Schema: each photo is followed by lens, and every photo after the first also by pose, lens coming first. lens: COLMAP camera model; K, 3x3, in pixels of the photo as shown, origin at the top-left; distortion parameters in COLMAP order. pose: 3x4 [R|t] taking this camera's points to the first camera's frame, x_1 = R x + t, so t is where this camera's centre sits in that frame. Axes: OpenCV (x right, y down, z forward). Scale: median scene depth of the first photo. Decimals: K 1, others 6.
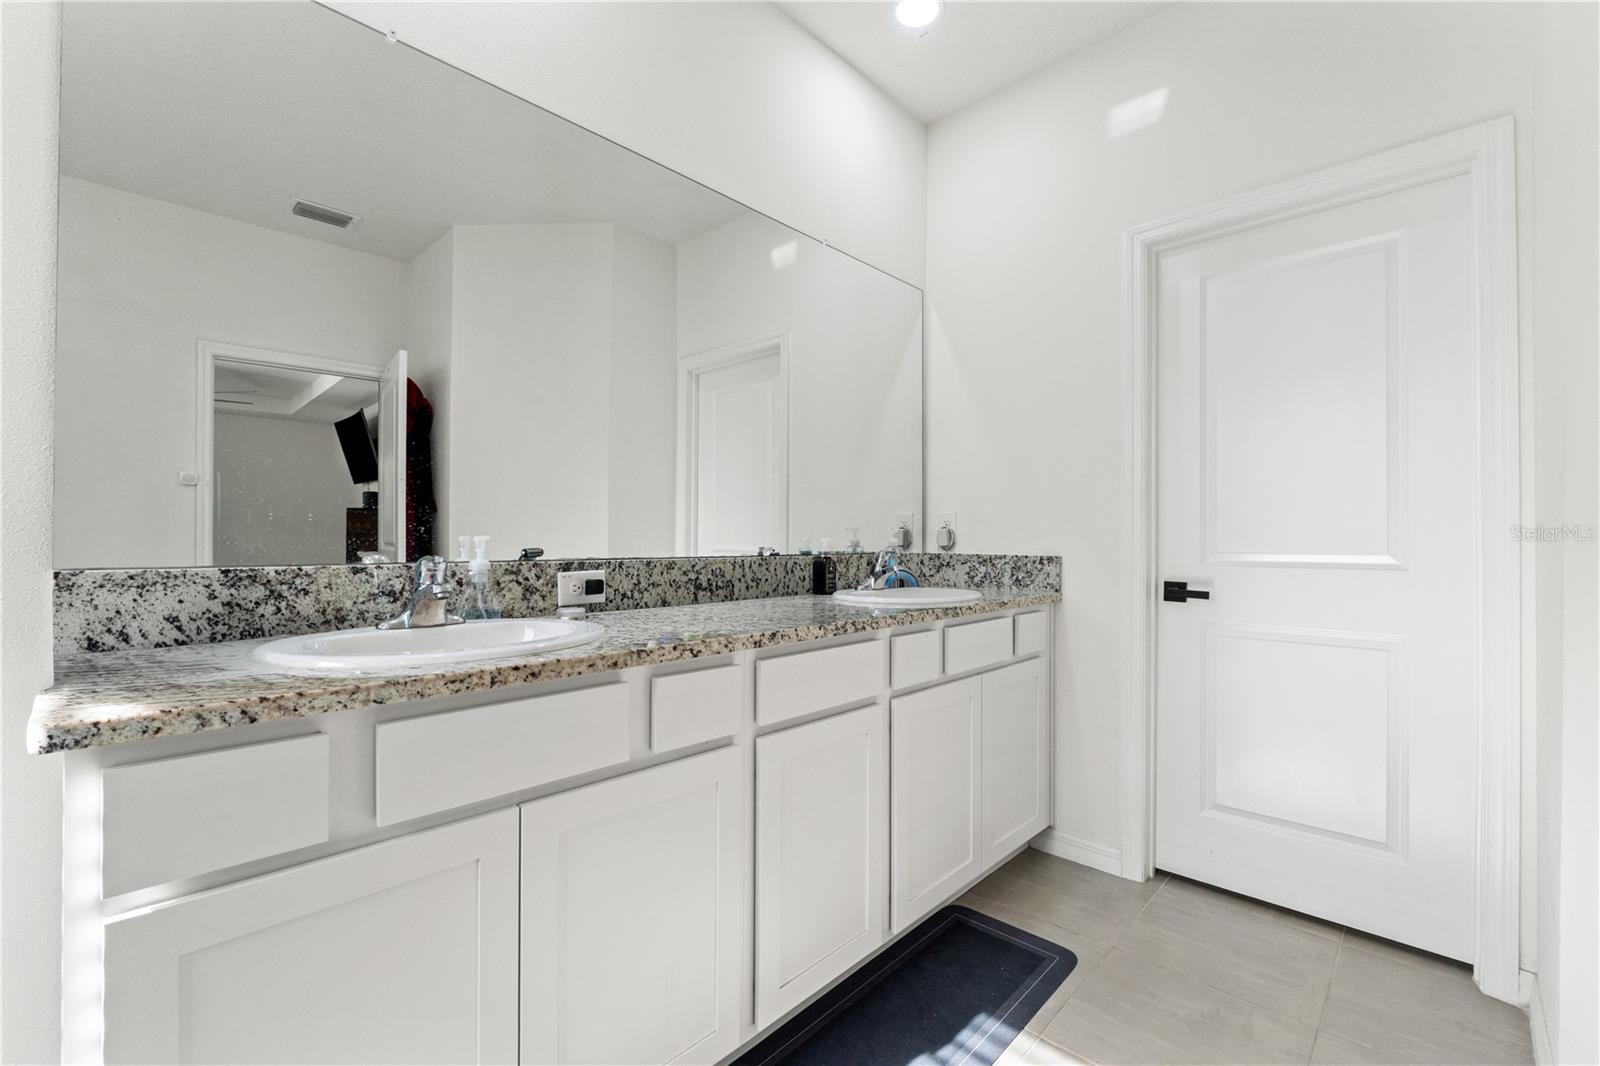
lens RADIAL K [[674.0, 0, 800.0], [0, 674.0, 533.0], [0, 0, 1]] dist [-0.010588, -0.000075]
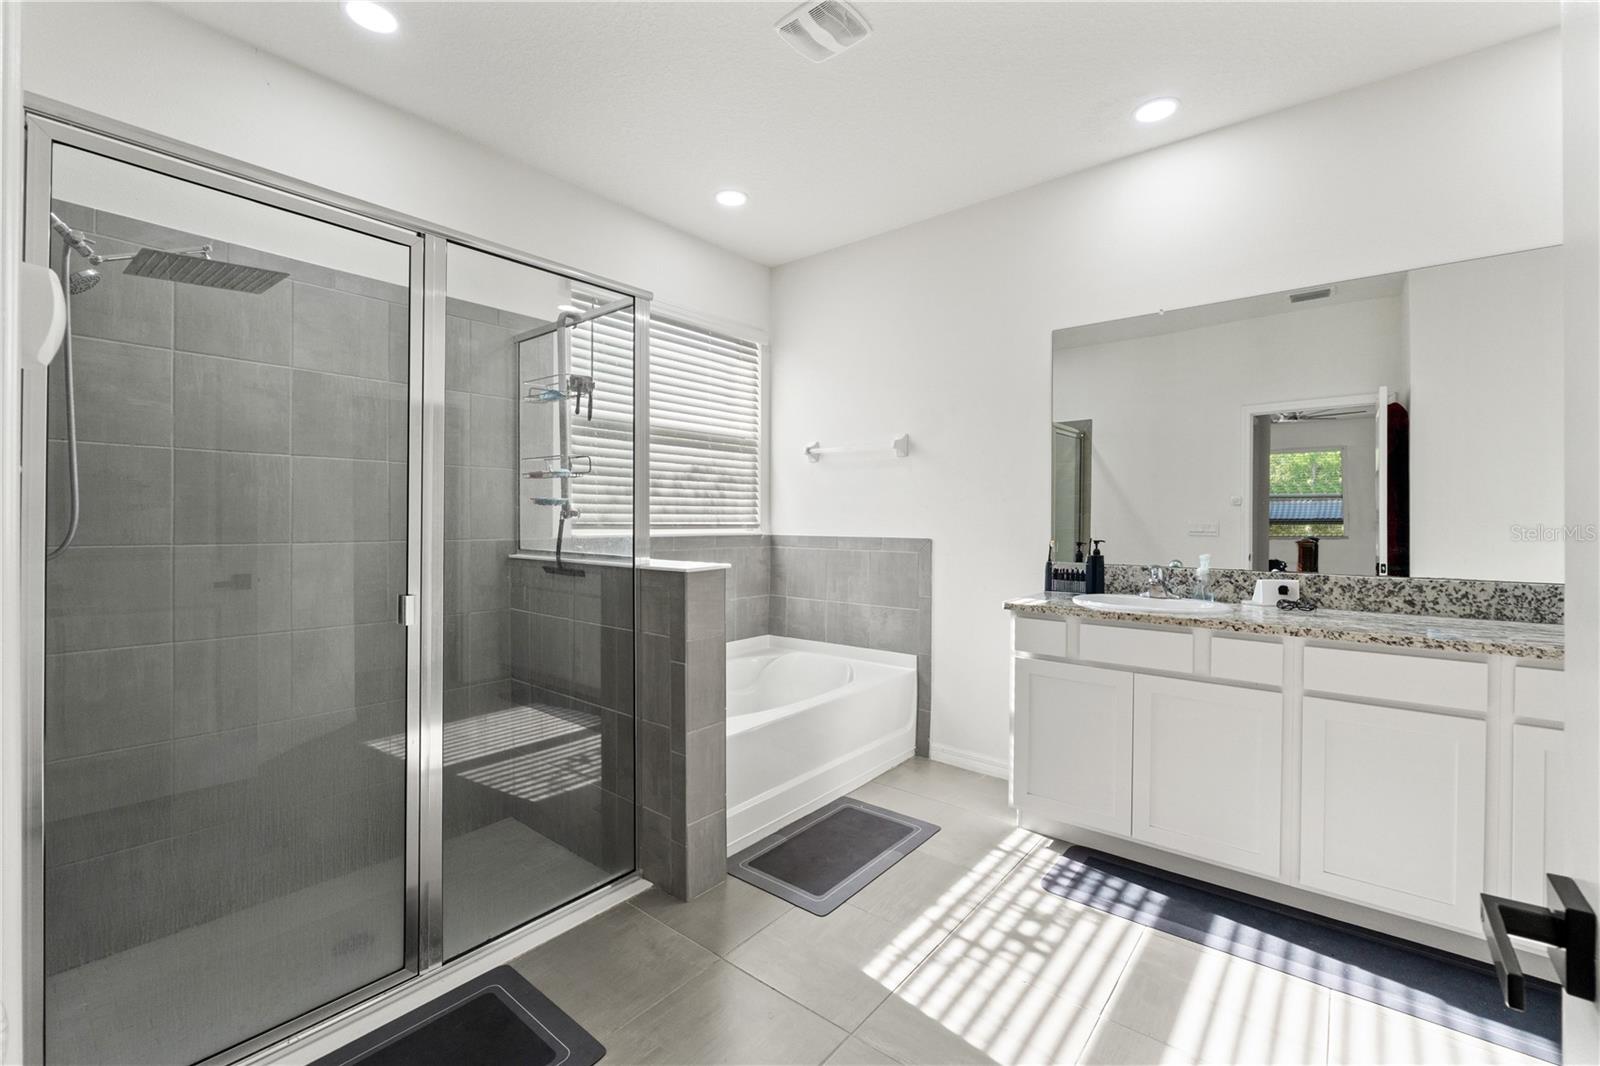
lens RADIAL K [[682.2, 0, 802.5], [0, 682.2, 522.8], [0, 0, 1]] dist [-0.005263, -0.000190]
pose [[0.082957, 0.006021, -0.996535, 1.302194], [0.007103, 0.999953, 0.006633, -0.105074], [0.996528, -0.007628, 0.082910, -0.258366]]
